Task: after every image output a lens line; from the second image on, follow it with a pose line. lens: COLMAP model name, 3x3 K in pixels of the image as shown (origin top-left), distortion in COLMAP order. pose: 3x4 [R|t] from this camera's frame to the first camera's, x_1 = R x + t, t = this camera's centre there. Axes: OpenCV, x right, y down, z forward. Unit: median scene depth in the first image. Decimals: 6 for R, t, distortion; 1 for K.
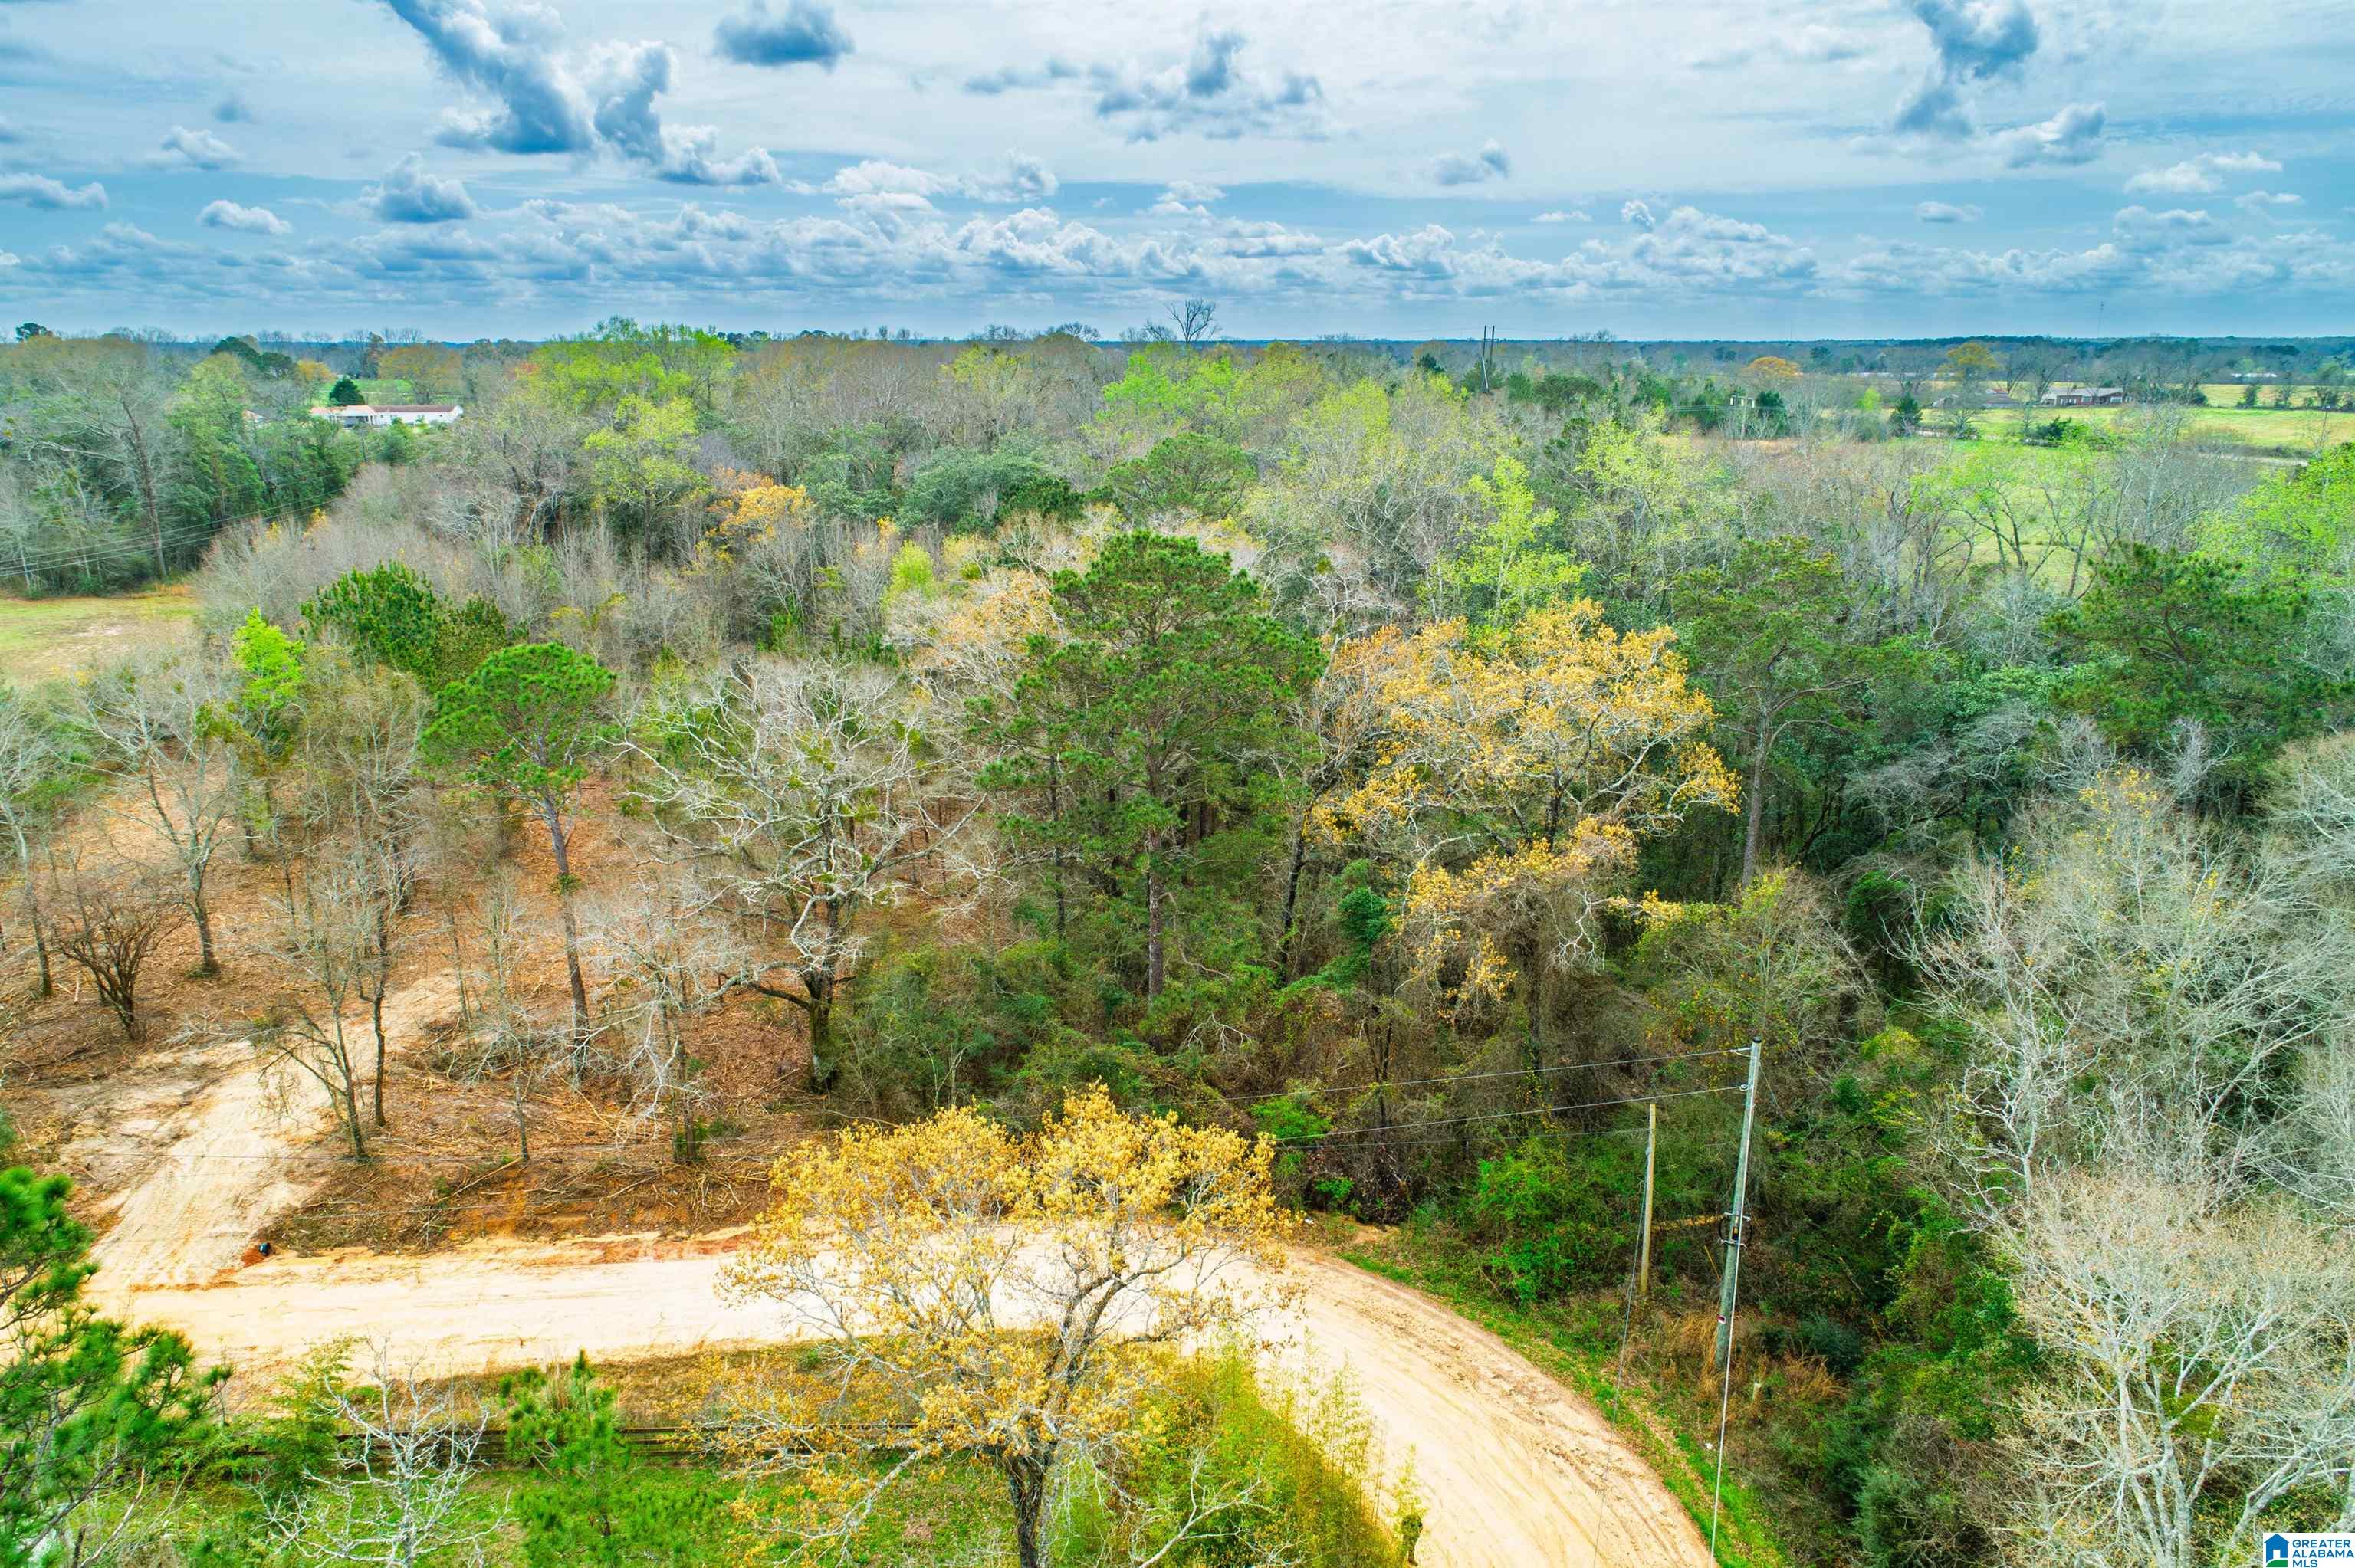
lens RADIAL K [[1596.3, 0, 1188.7], [0, 1596.3, 780.5], [0, 0, 1]] dist [-0.000772, 0.008439]
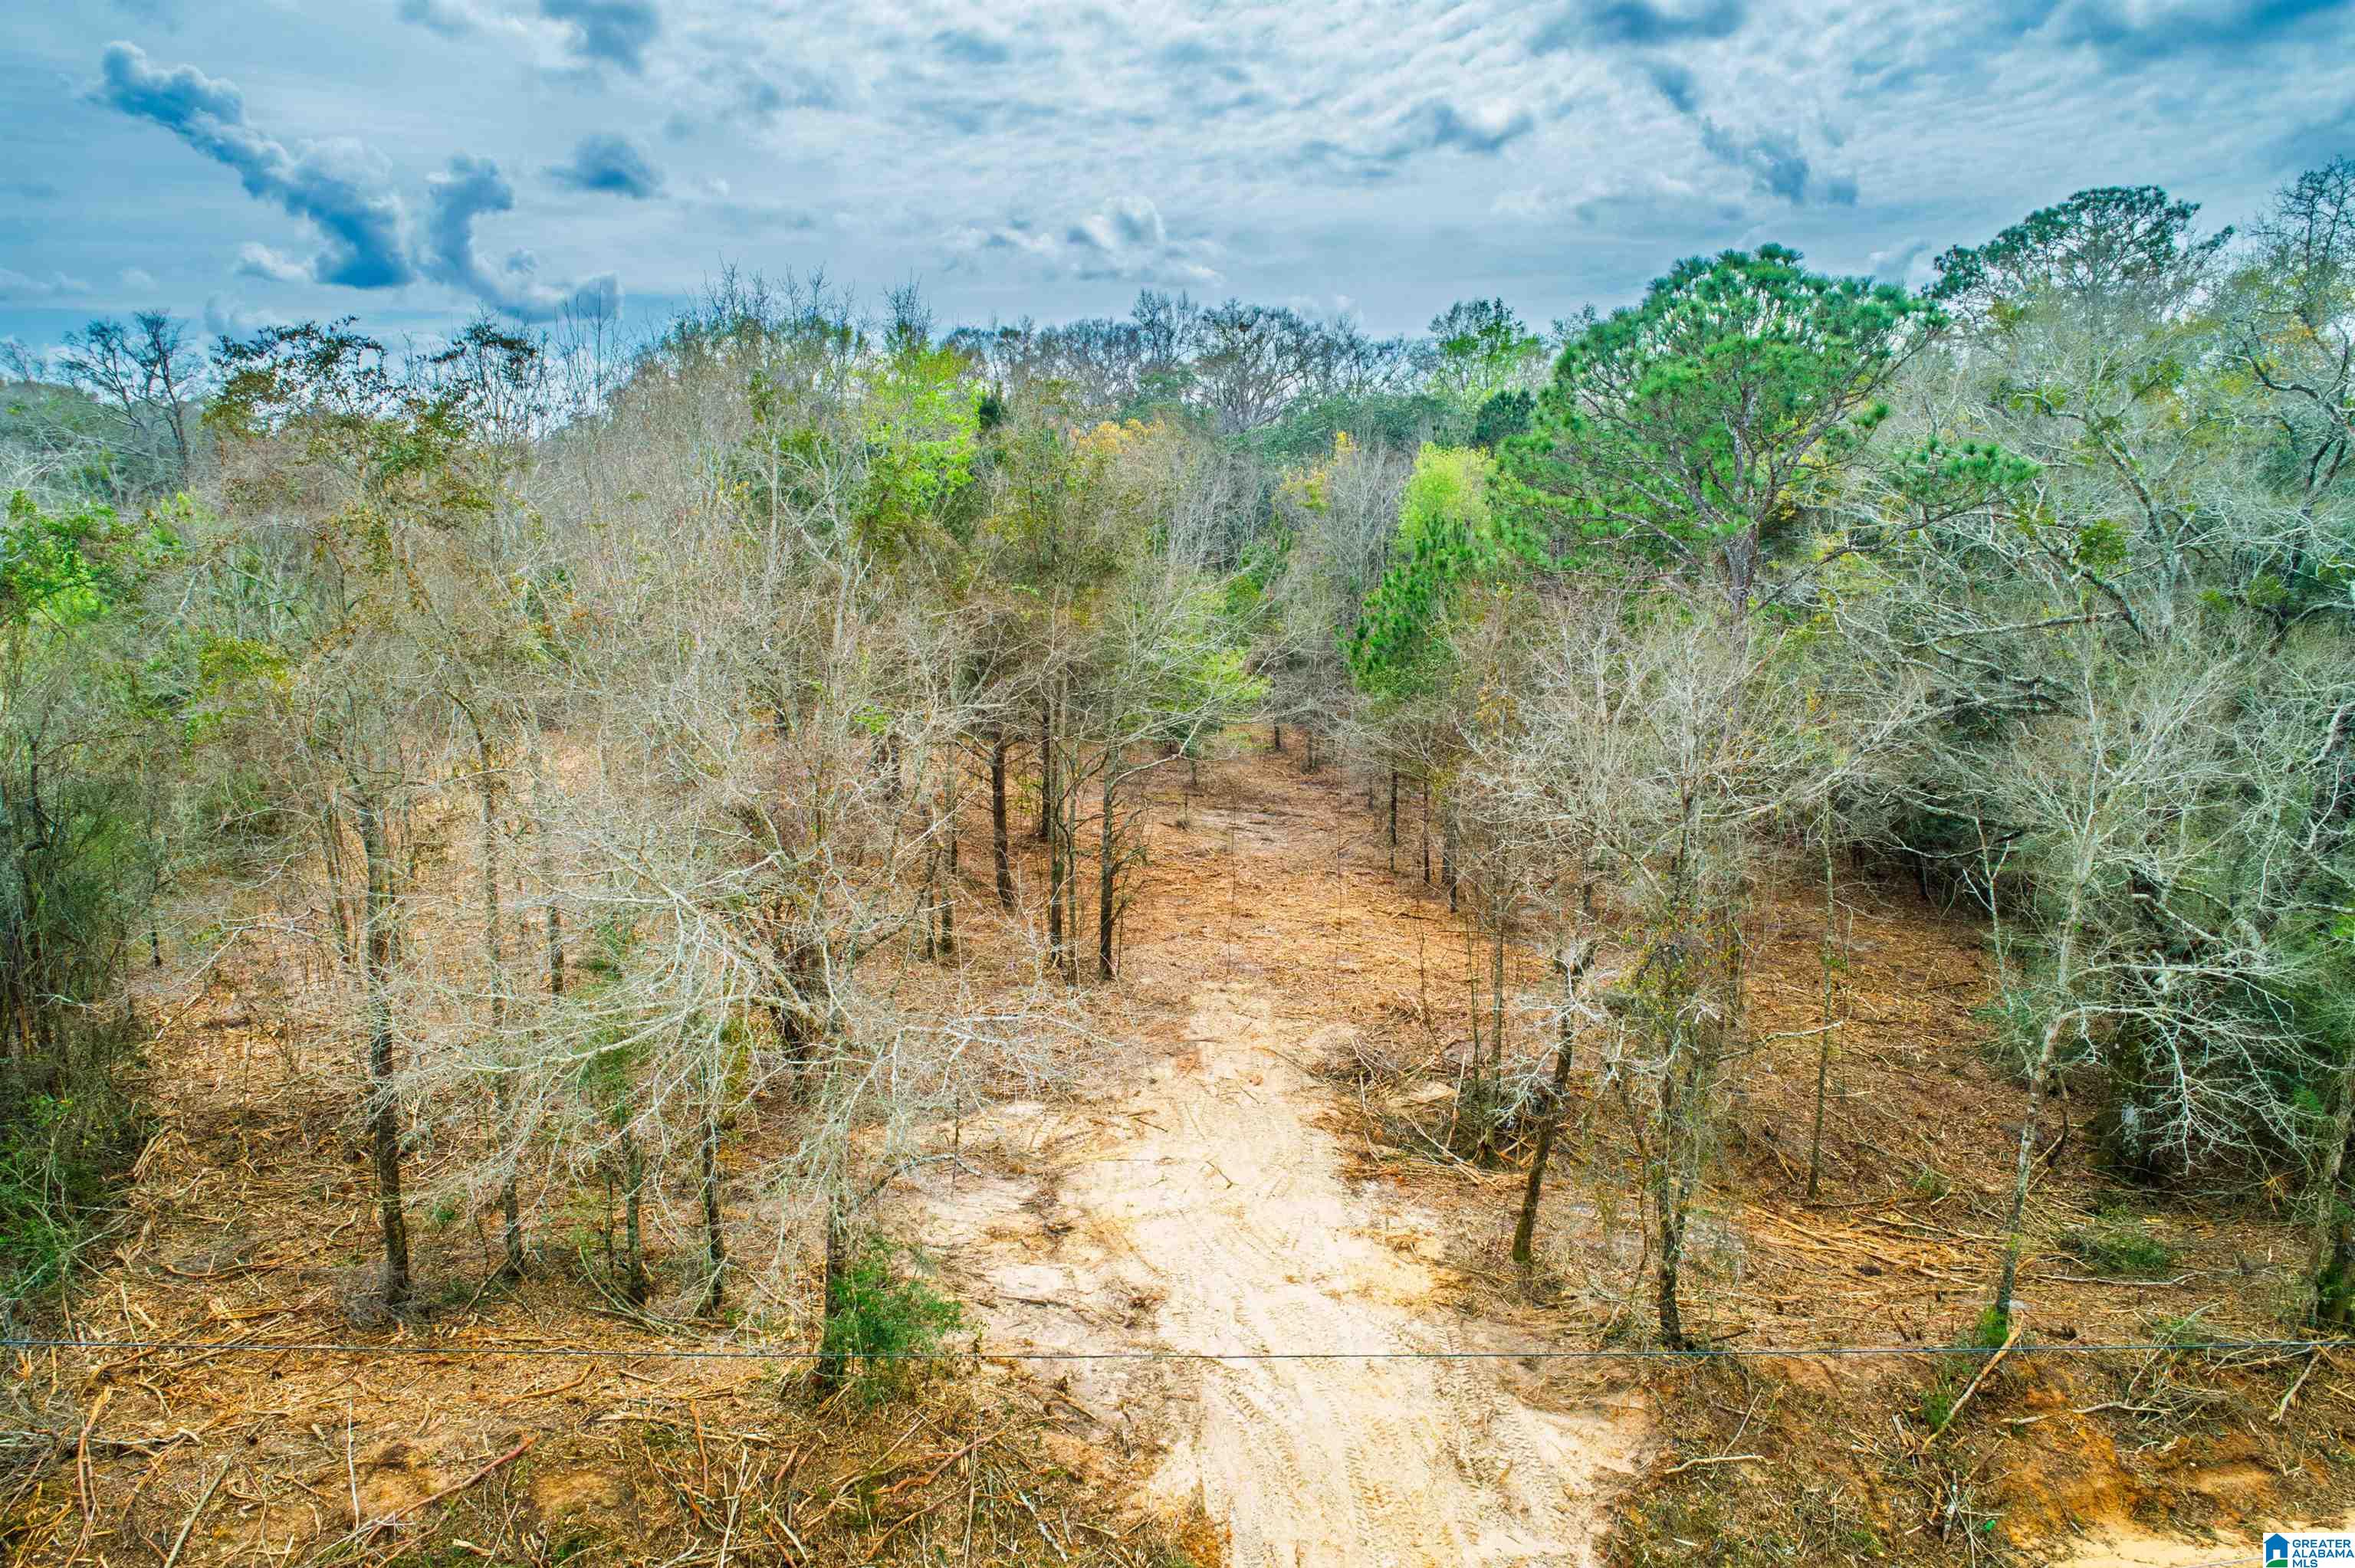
lens RADIAL K [[1593.9, 0, 1177.4], [0, 1593.9, 785.8], [0, 0, 1]] dist [-0.000042, 0.008200]
pose [[0.997760, -0.010739, 0.066030, -0.686413], [0.016056, 0.996622, -0.080536, 0.127278], [-0.064942, 0.081416, 0.994562, 0.600311]]
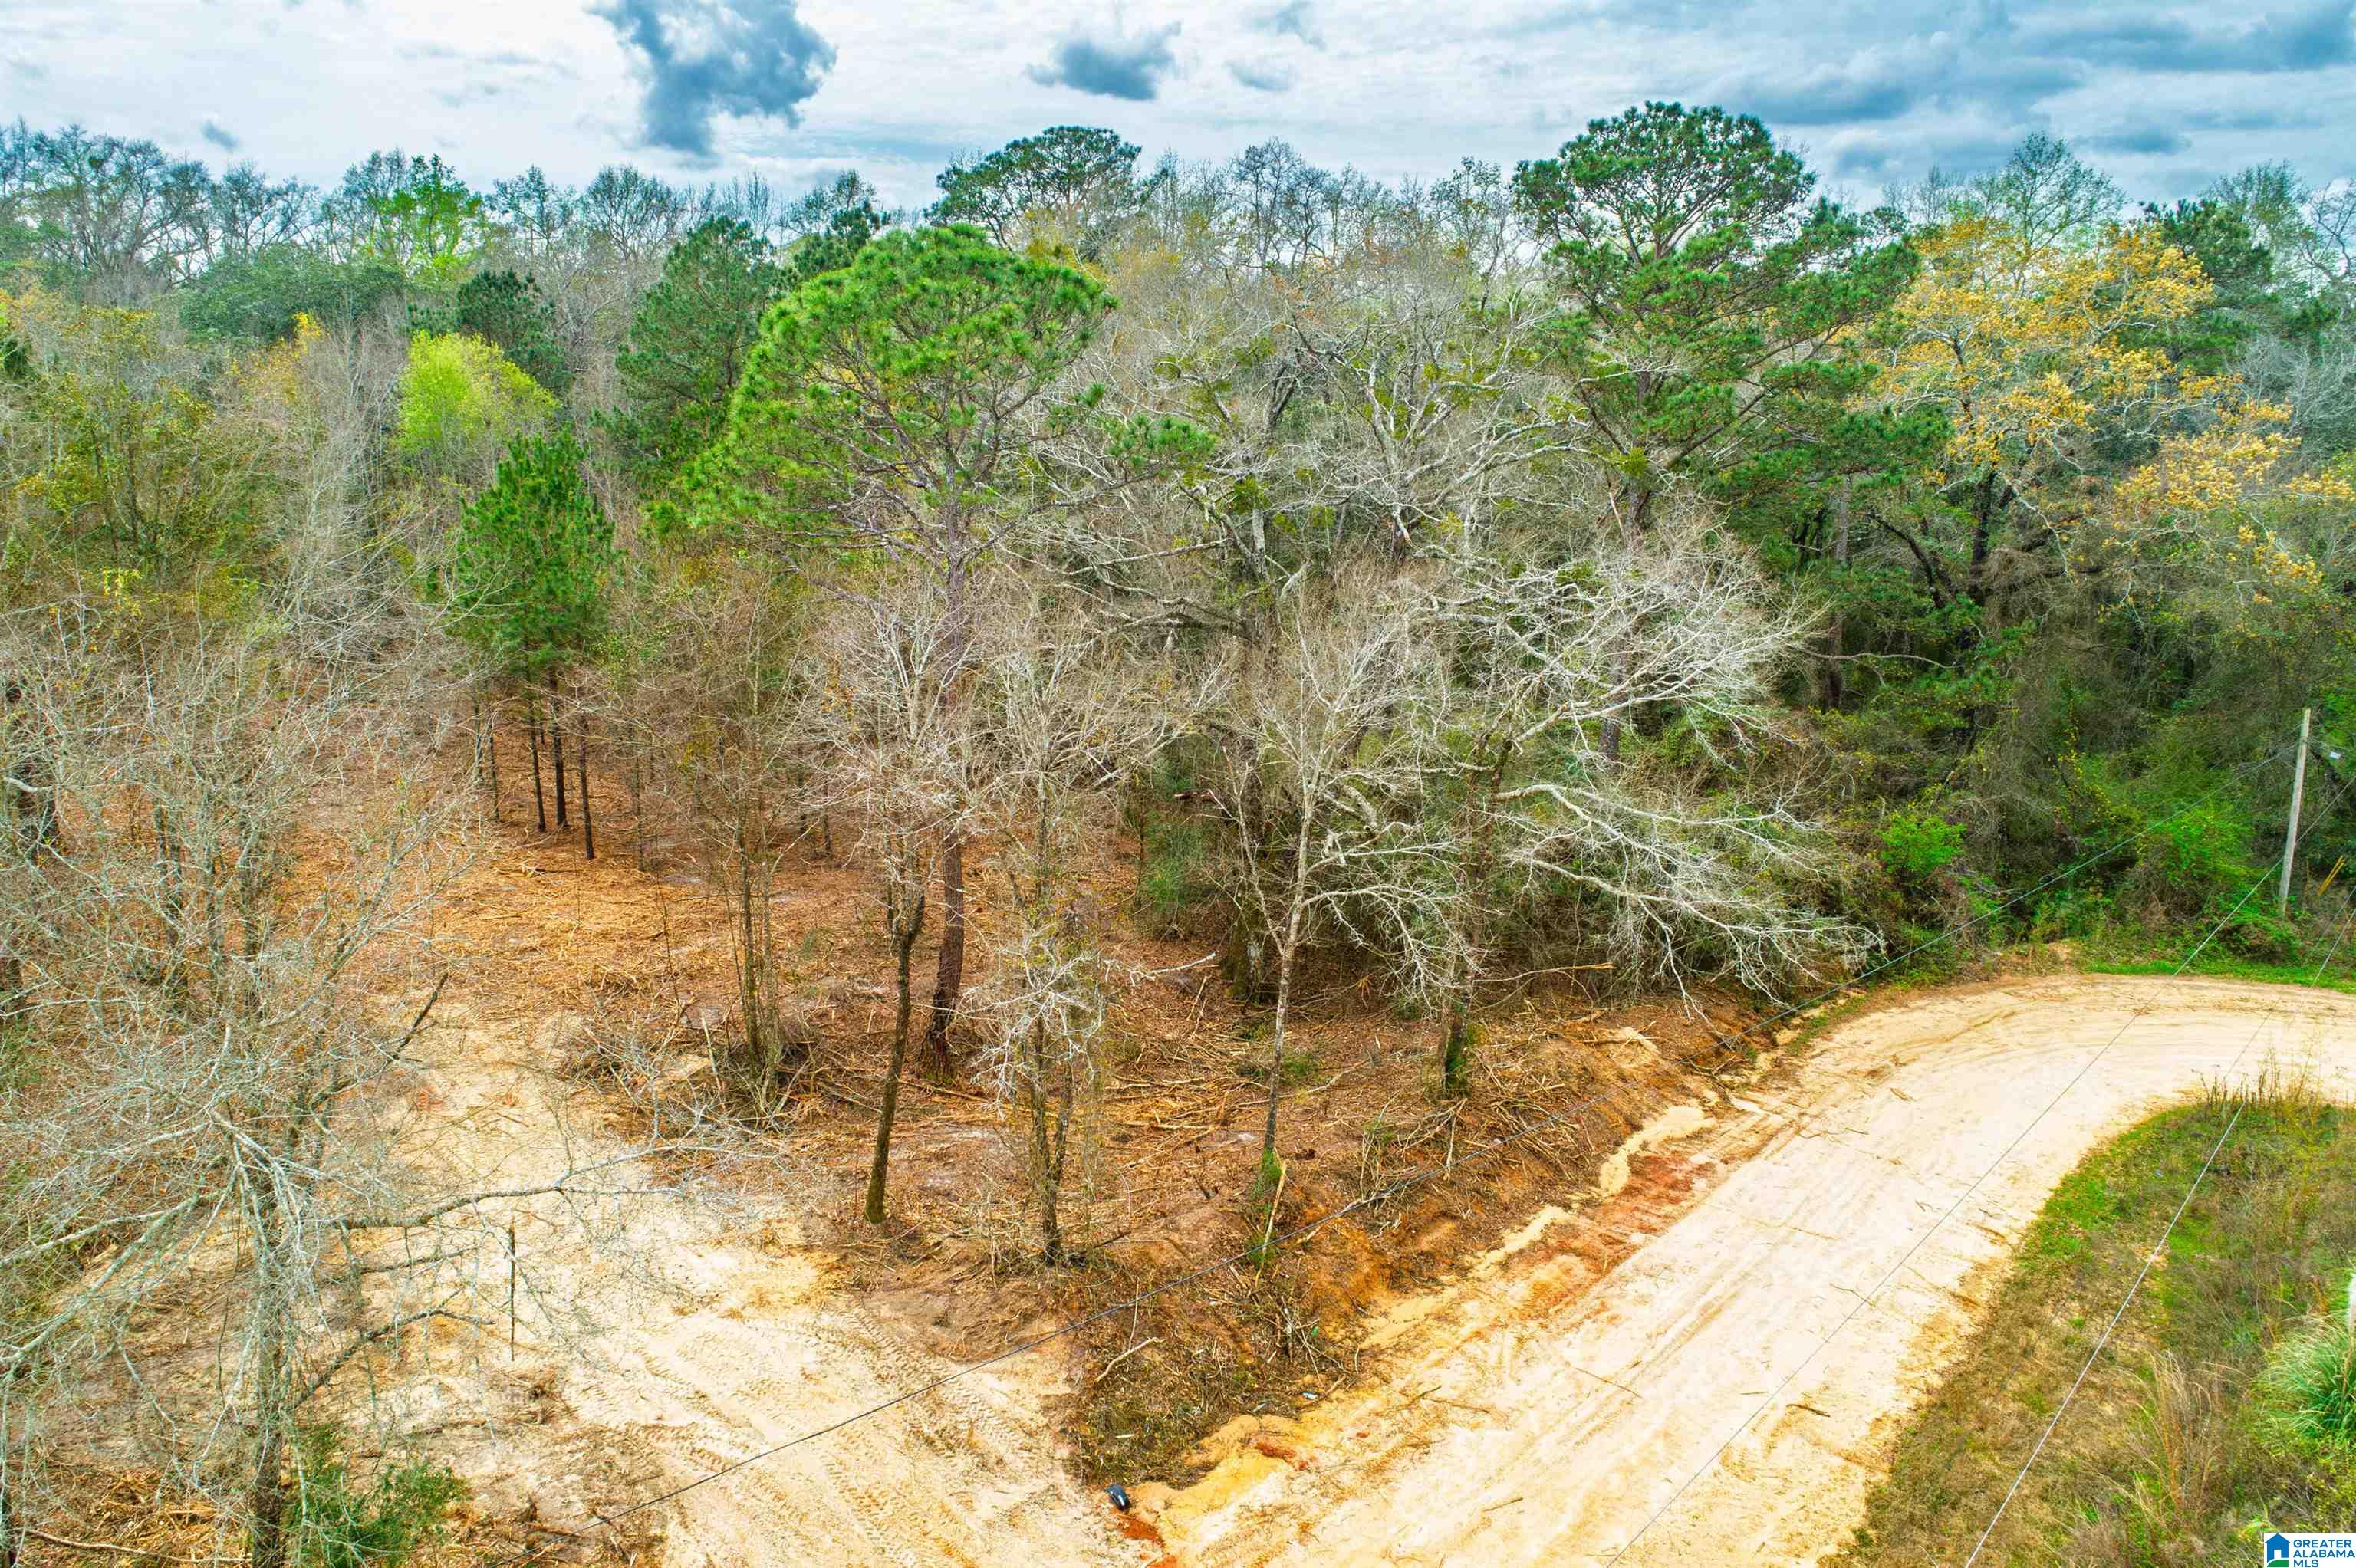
lens RADIAL K [[1669.4, 0, 1086.1], [0, 1669.4, 683.3], [0, 0, 1]] dist [-0.000849, 0.005931]
pose [[0.787001, -0.118766, 0.605412, -0.795627], [0.154566, 0.987957, -0.007115, 0.081704], [-0.597276, 0.099176, 0.795880, 0.616886]]
